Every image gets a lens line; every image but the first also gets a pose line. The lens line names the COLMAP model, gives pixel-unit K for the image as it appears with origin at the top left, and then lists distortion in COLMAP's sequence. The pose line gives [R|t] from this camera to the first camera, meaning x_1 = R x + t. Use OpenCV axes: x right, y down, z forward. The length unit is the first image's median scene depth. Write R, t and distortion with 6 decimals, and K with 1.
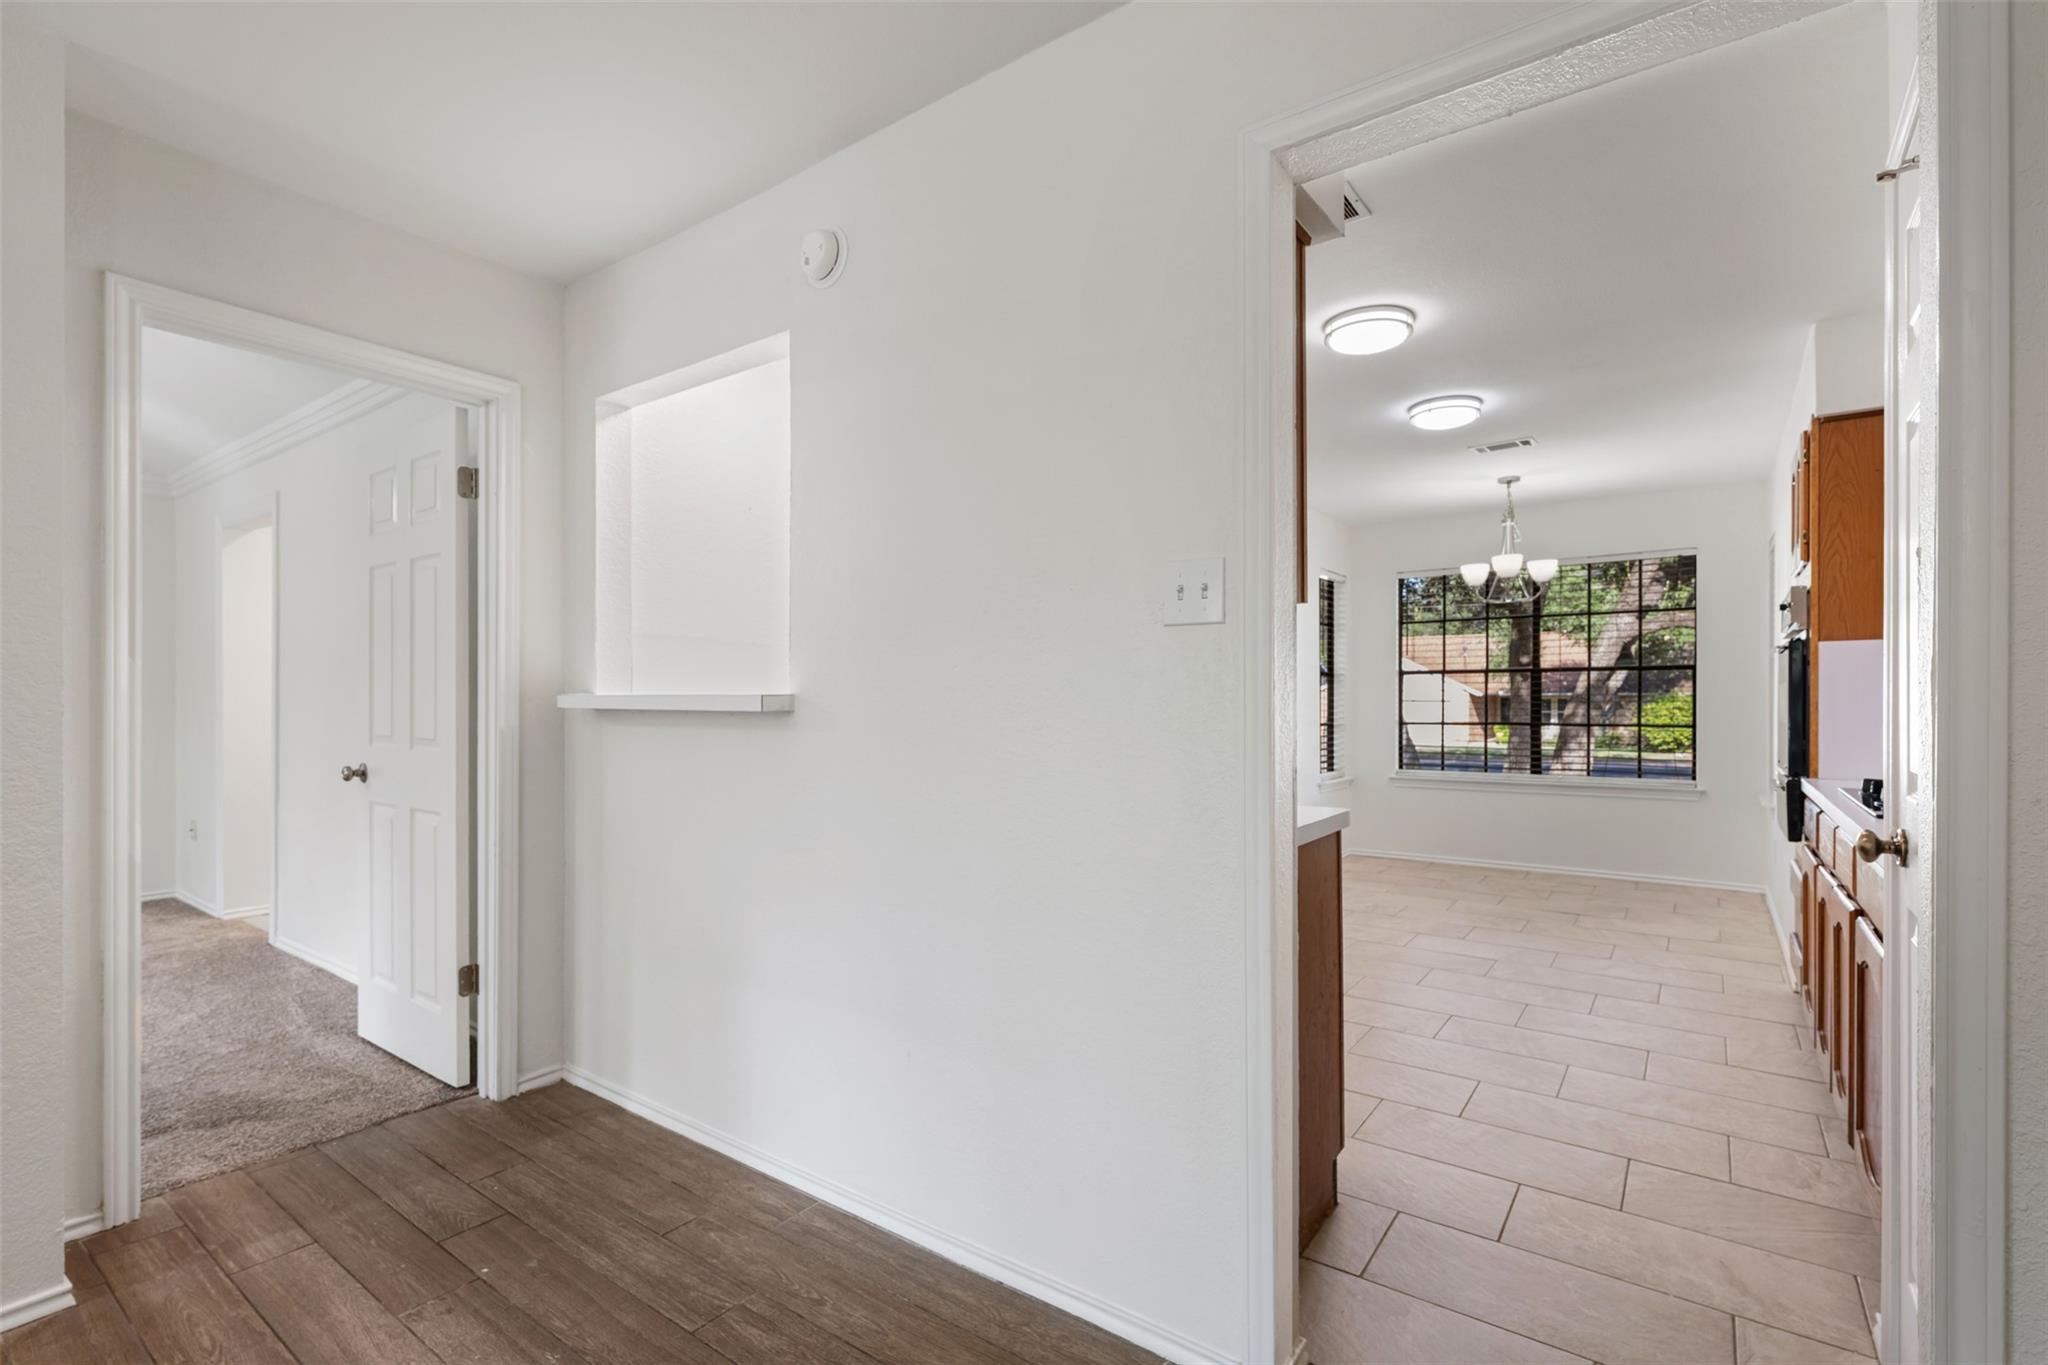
lens RADIAL K [[921.0, 0, 1032.6], [0, 921.0, 694.5], [0, 0, 1]] dist [-0.000683, 0.000522]
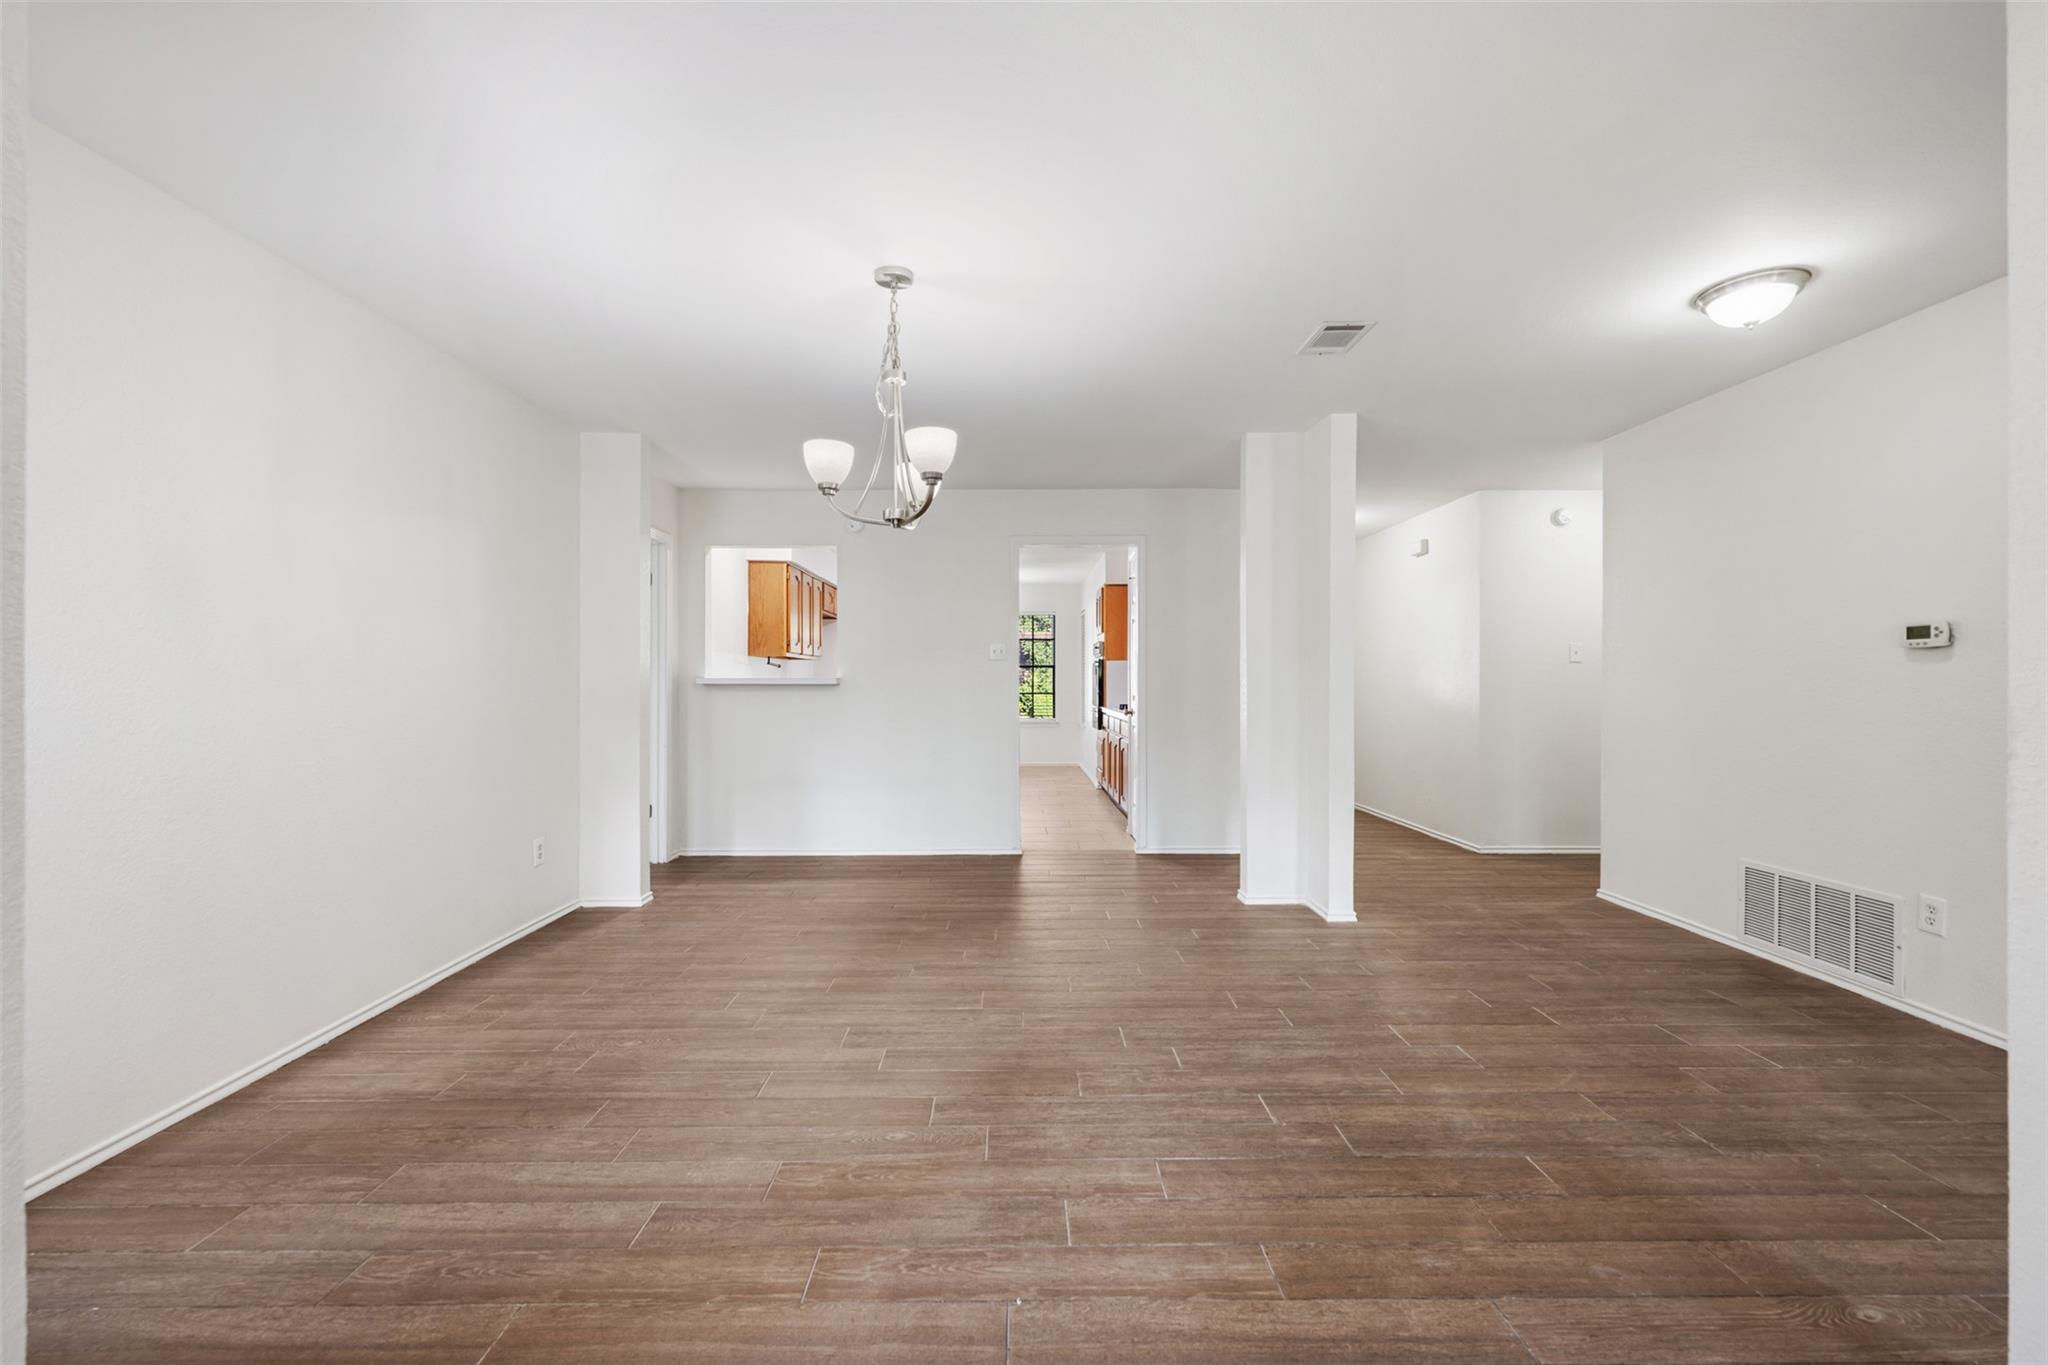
lens RADIAL K [[828.0, 0, 1008.2], [0, 828.0, 681.4], [0, 0, 1]] dist [-0.000526, 0.000009]
pose [[0.806964, -0.000709, 0.590600, -1.036581], [0.000146, 0.999999, 0.001002, 0.007287], [-0.590600, -0.000722, 0.806964, -1.021651]]
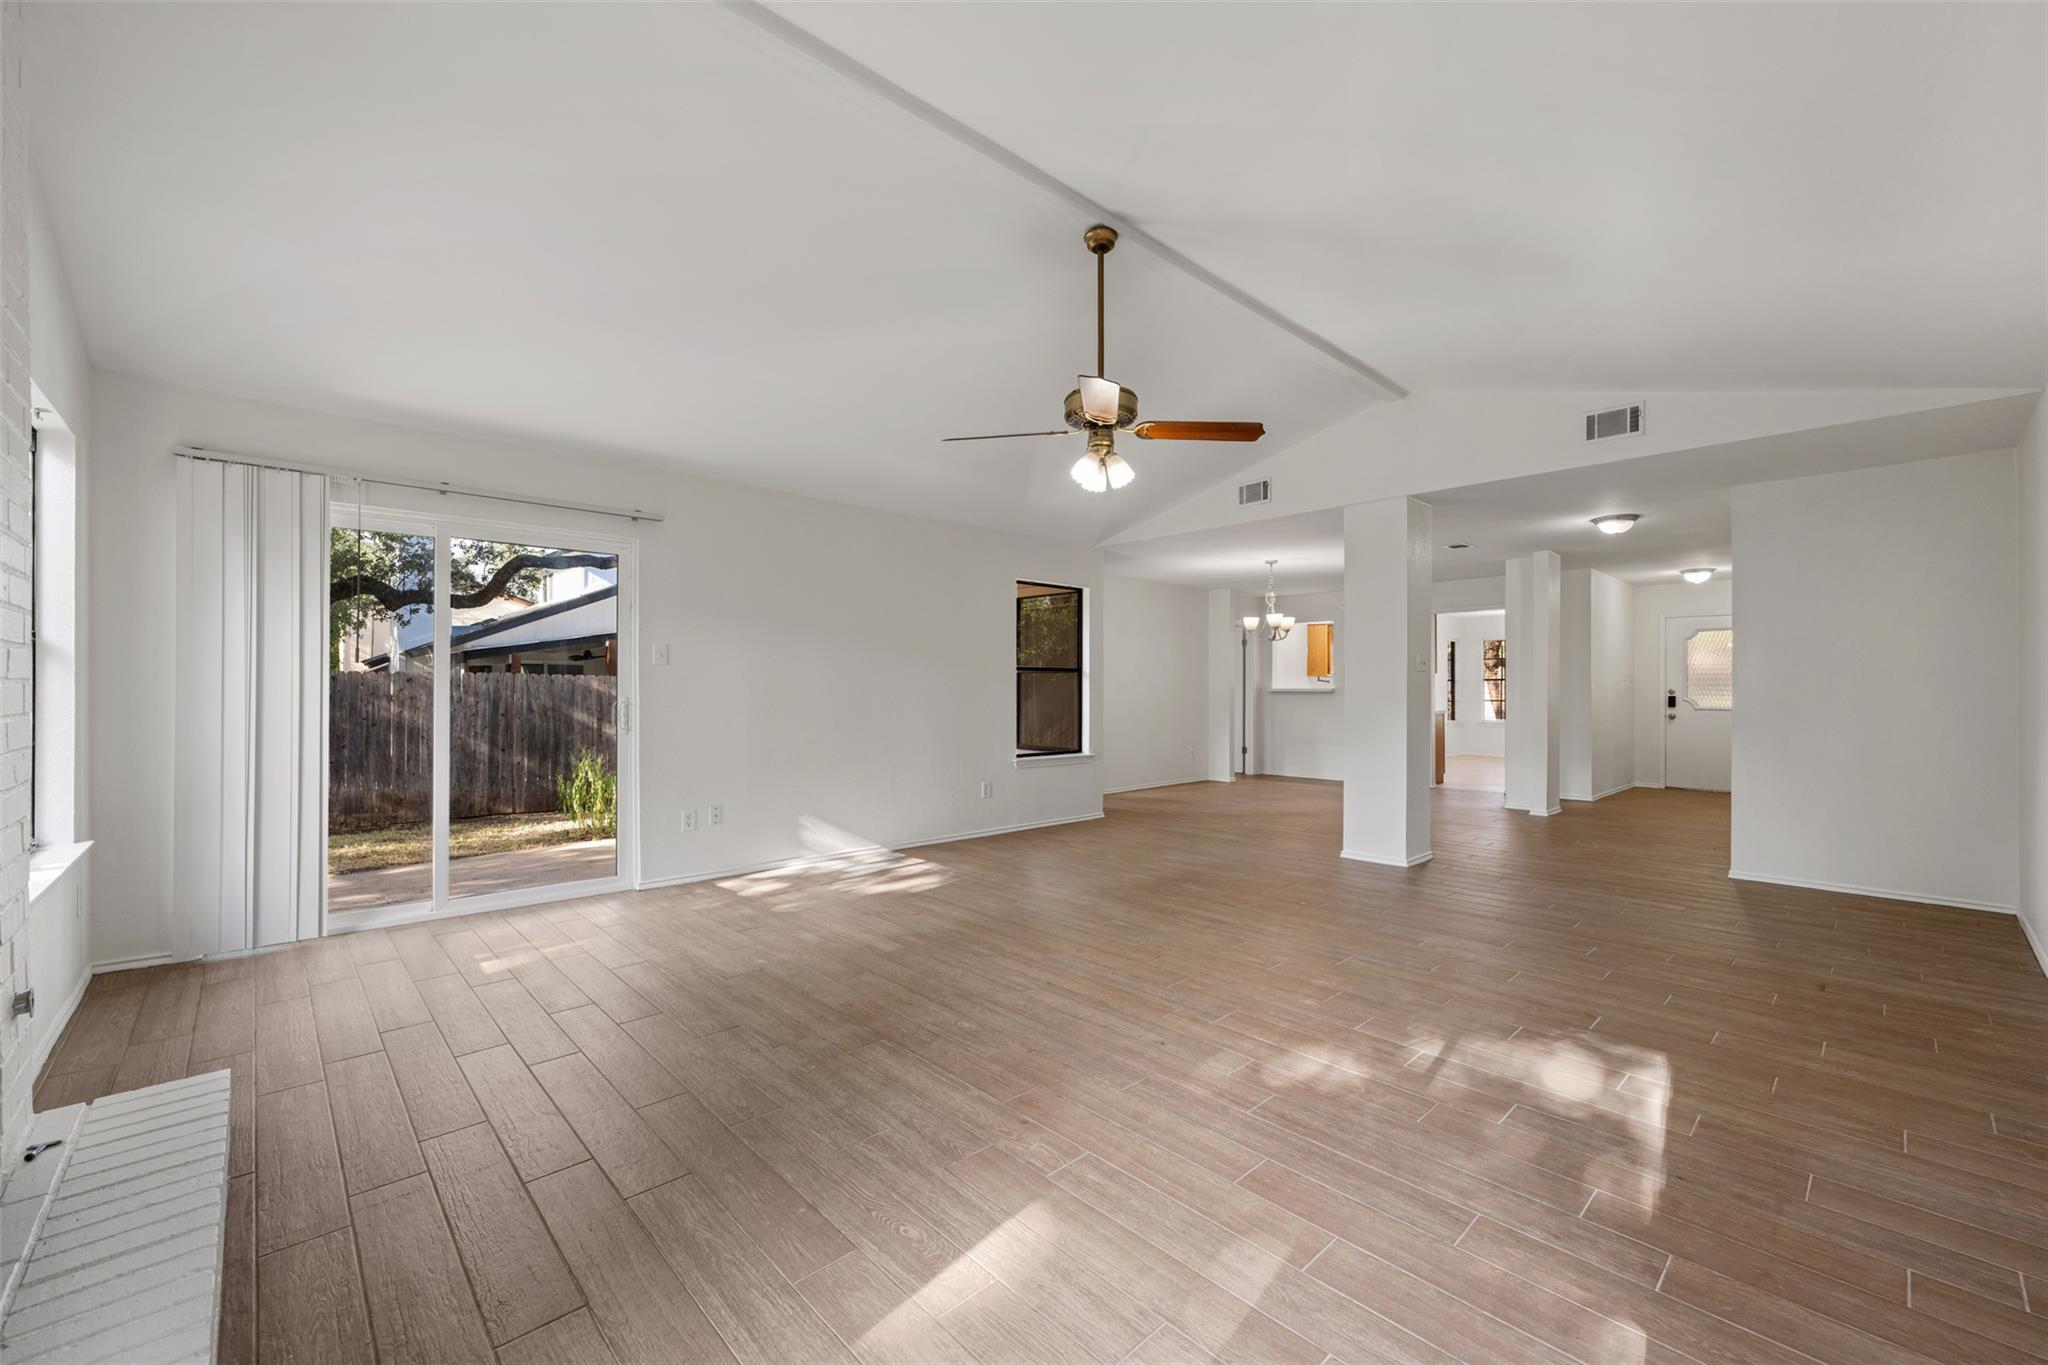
lens RADIAL K [[828.0, 0, 1005.0], [0, 828.0, 690.6], [0, 0, 1]] dist [-0.000526, 0.000009]
pose [[0.980067, 0.003311, -0.198642, -0.931602], [-0.003085, 0.999994, 0.001445, 0.008523], [0.198645, -0.000803, 0.980071, -3.196391]]
